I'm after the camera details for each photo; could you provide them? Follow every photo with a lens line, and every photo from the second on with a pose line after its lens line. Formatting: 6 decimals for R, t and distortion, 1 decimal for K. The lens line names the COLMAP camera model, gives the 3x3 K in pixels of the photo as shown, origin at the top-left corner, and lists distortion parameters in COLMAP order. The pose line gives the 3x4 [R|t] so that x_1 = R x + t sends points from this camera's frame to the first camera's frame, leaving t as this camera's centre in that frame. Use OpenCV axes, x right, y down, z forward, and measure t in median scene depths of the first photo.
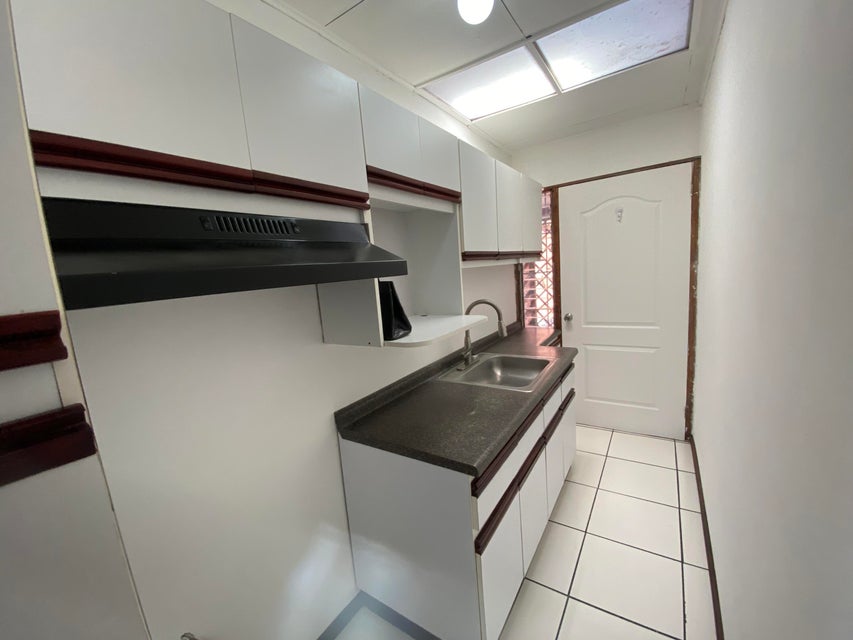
lens RADIAL K [[347.9, 0, 428.8], [0, 347.9, 326.2], [0, 0, 1]] dist [-0.004108, -0.001645]
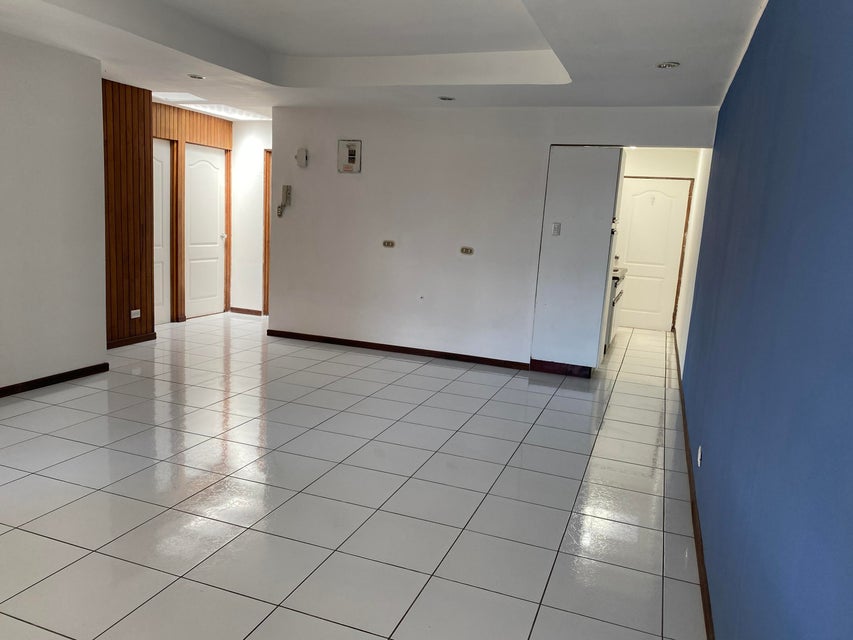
lens RADIAL K [[644.0, 0, 420.2], [0, 644.0, 322.0], [0, 0, 1]] dist [0.065400, -0.002882]
pose [[0.970768, 0.091232, 0.222003, -1.215288], [-0.098051, 0.994983, 0.019867, 0.325196], [-0.219077, -0.041054, 0.974844, -1.901839]]
